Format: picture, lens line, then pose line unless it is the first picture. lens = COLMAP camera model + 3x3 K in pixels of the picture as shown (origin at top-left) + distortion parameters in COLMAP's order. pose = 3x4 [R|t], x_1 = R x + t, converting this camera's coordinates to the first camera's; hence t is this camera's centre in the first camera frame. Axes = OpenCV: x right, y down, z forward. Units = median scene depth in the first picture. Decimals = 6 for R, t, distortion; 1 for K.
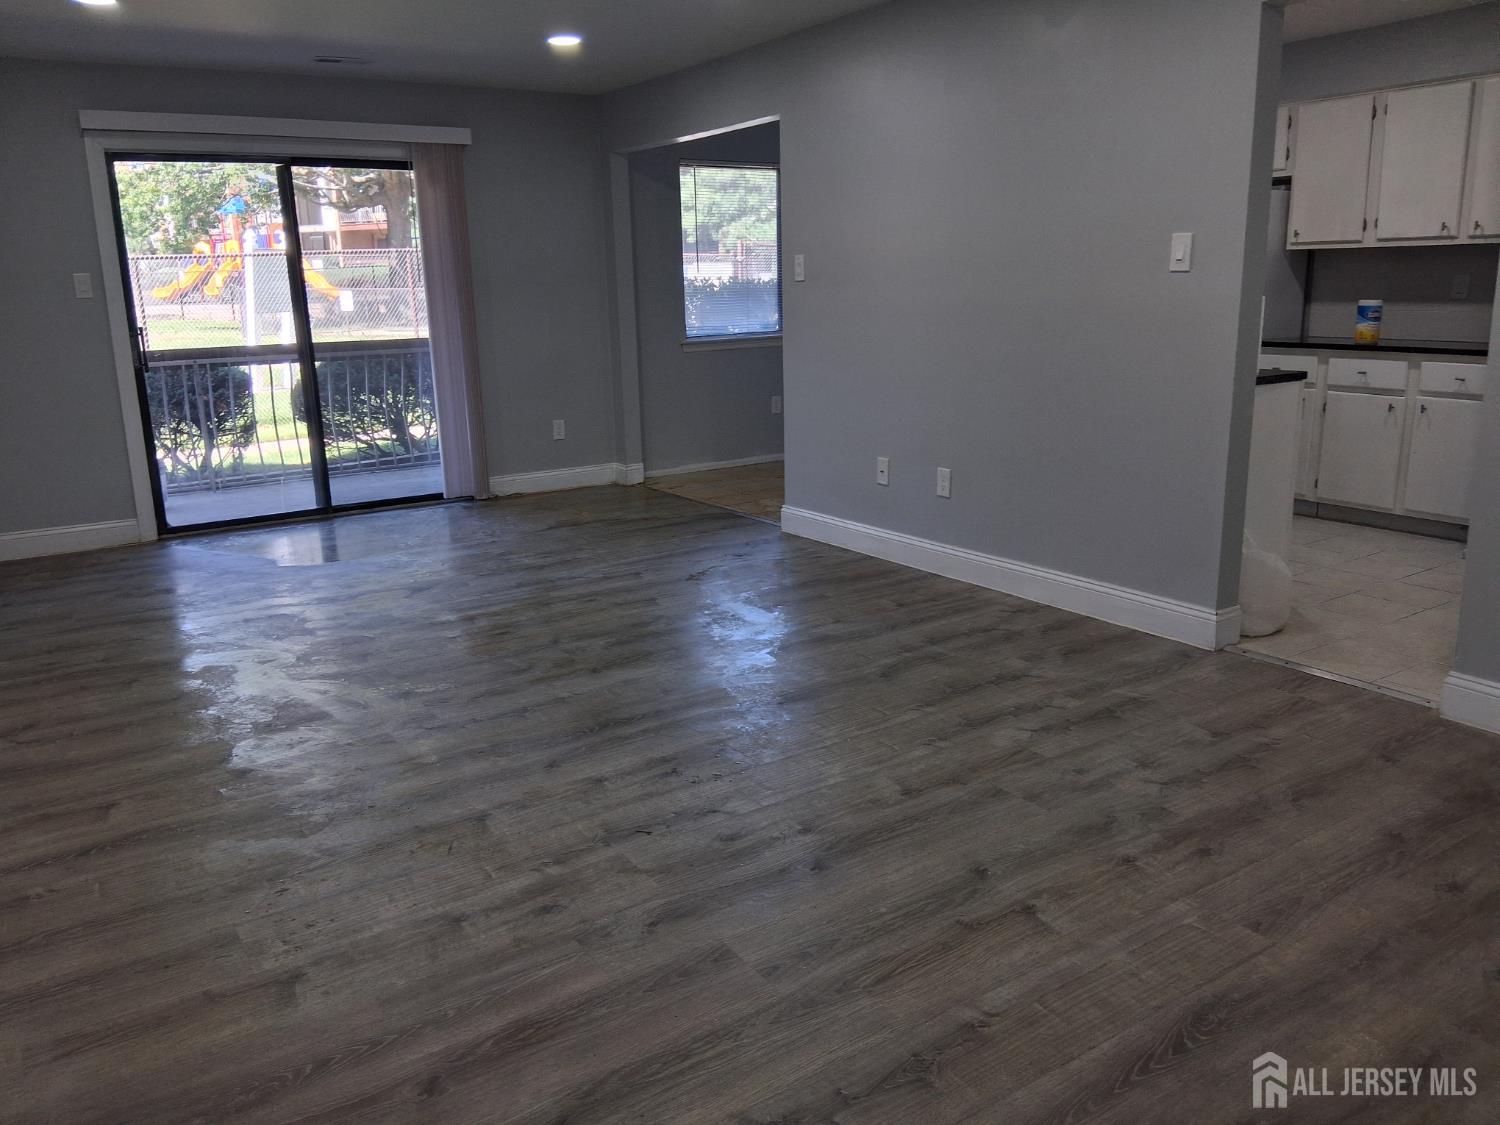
lens RADIAL K [[1142.0, 0, 749.8], [0, 1142.0, 541.7], [0, 0, 1]] dist [0.125496, -0.210619]
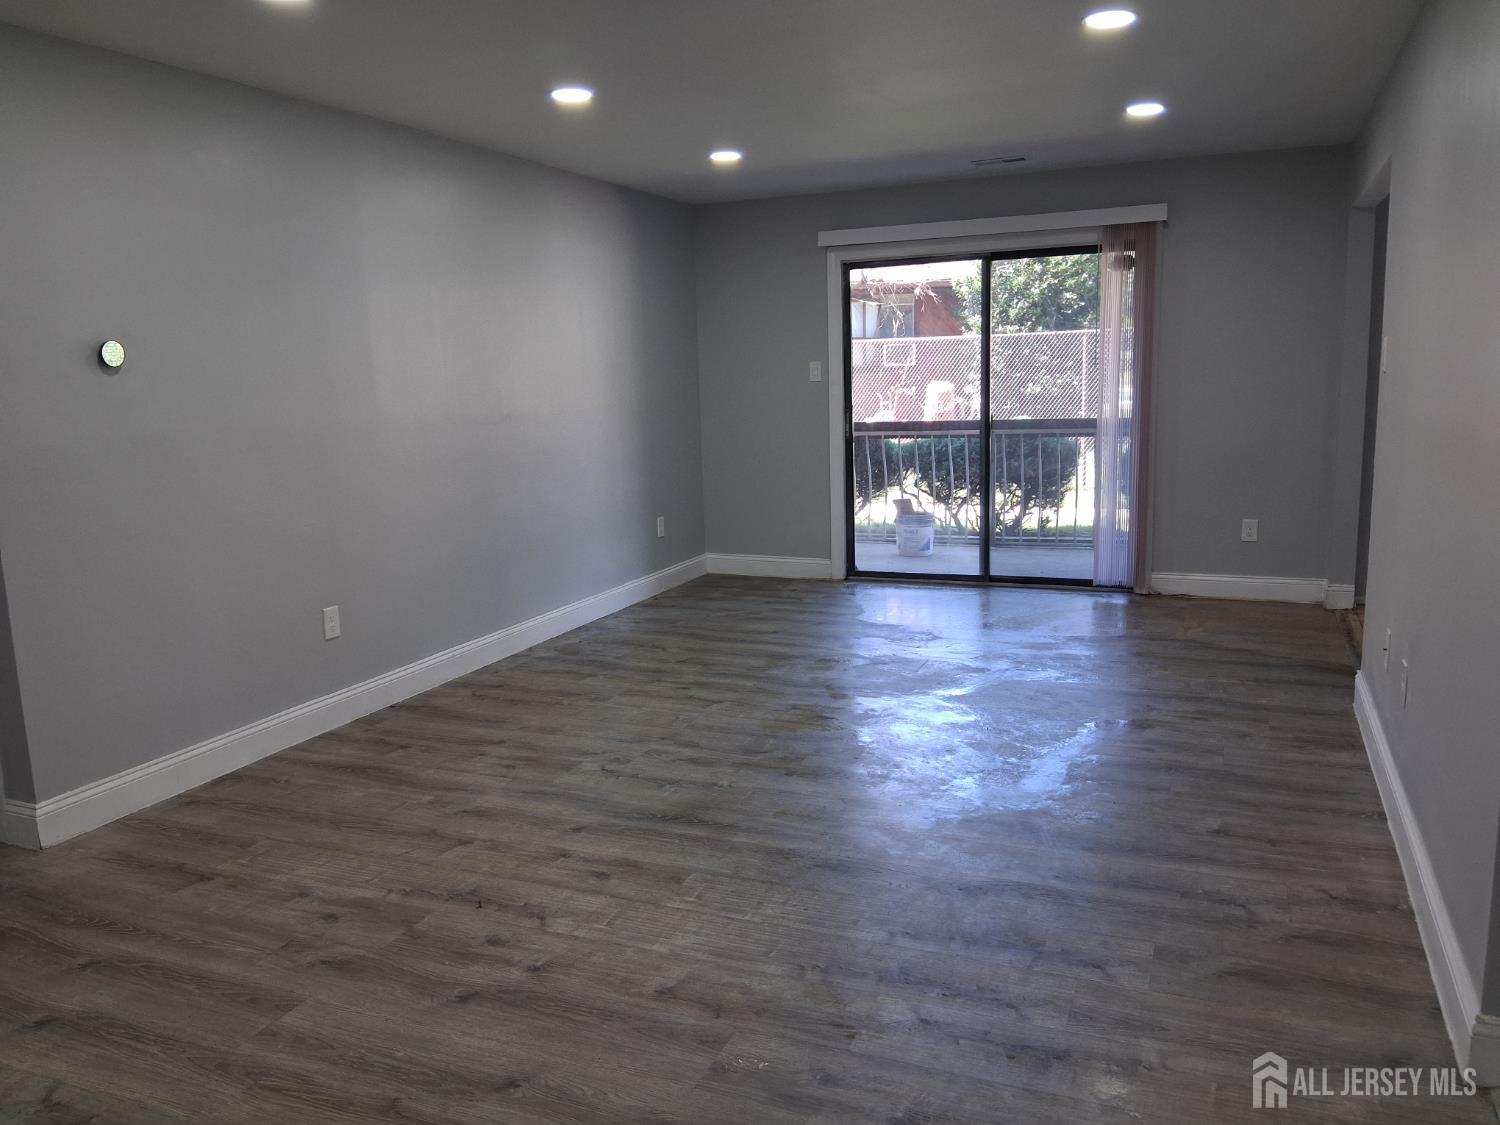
lens RADIAL K [[1157.7, 0, 752.3], [0, 1157.7, 476.2], [0, 0, 1]] dist [0.103420, -0.162011]
pose [[0.545165, 0.086413, -0.833863, 0.567660], [-0.170095, 0.985386, -0.009089, -0.106251], [0.820892, 0.146791, 0.551896, 0.339976]]
